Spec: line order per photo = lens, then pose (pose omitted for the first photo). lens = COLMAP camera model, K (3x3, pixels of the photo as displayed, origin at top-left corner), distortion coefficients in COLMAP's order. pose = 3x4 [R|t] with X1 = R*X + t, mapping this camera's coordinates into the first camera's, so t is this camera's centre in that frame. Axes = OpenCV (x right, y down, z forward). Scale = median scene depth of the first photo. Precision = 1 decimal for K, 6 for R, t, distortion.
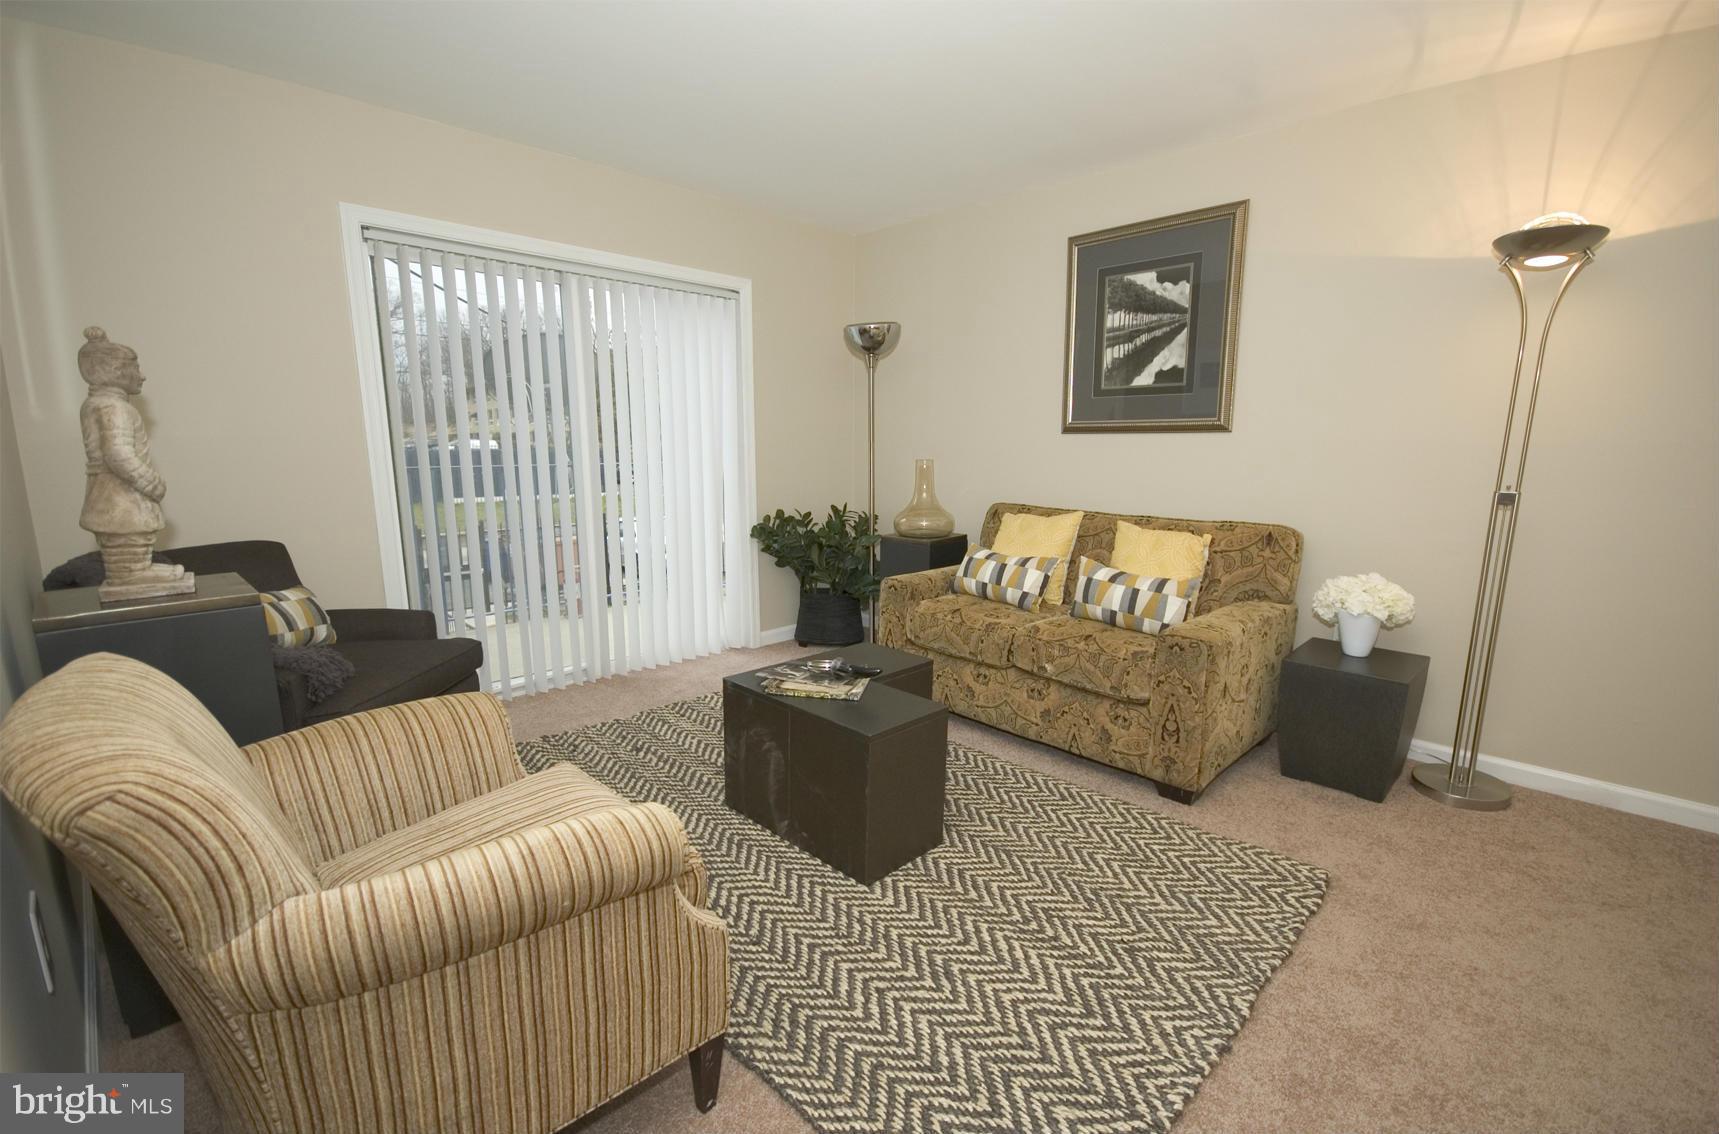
lens RADIAL K [[776.5, 0, 870.5], [0, 776.5, 576.1], [0, 0, 1]] dist [0.014799, -0.013257]
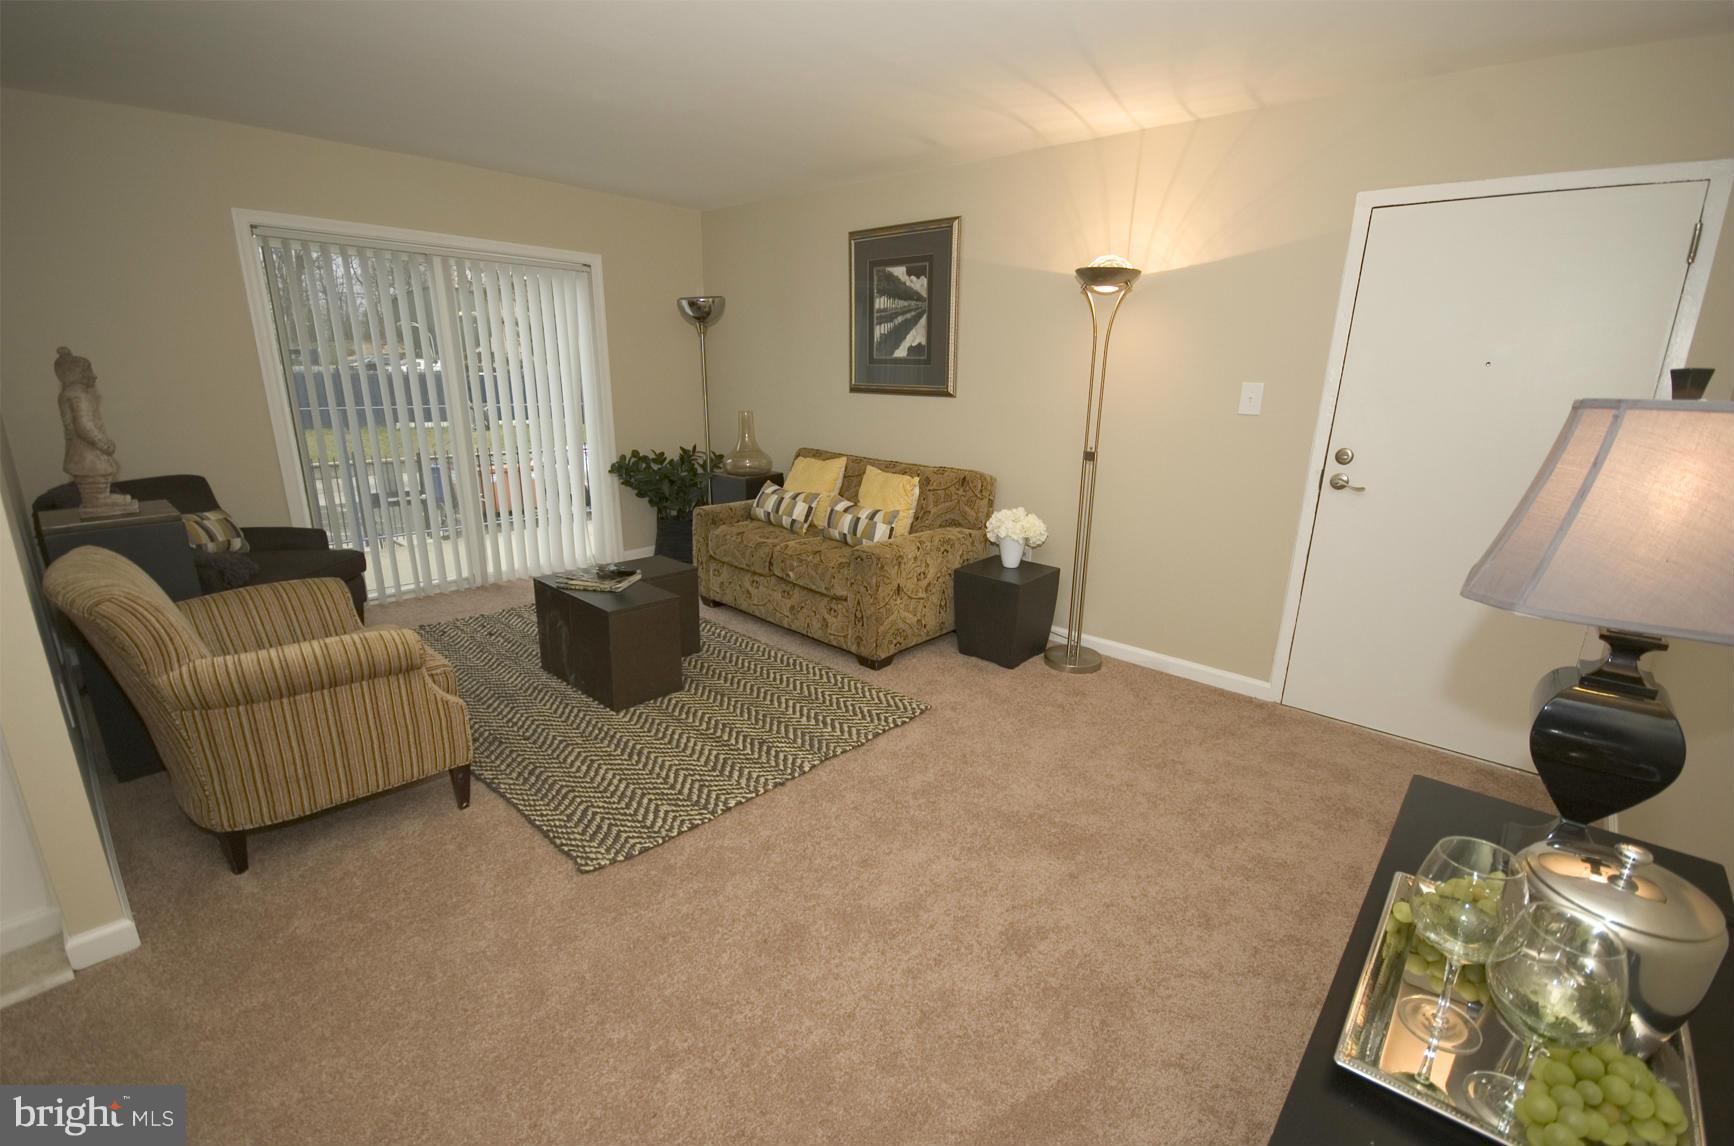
lens RADIAL K [[783.3, 0, 878.1], [0, 783.3, 582.2], [0, 0, 1]] dist [0.014799, -0.013257]
pose [[0.999183, 0.005810, 0.039984, 0.326343], [-0.009663, 0.995253, 0.096838, -0.004049], [-0.039231, -0.097146, 0.994497, -0.377777]]
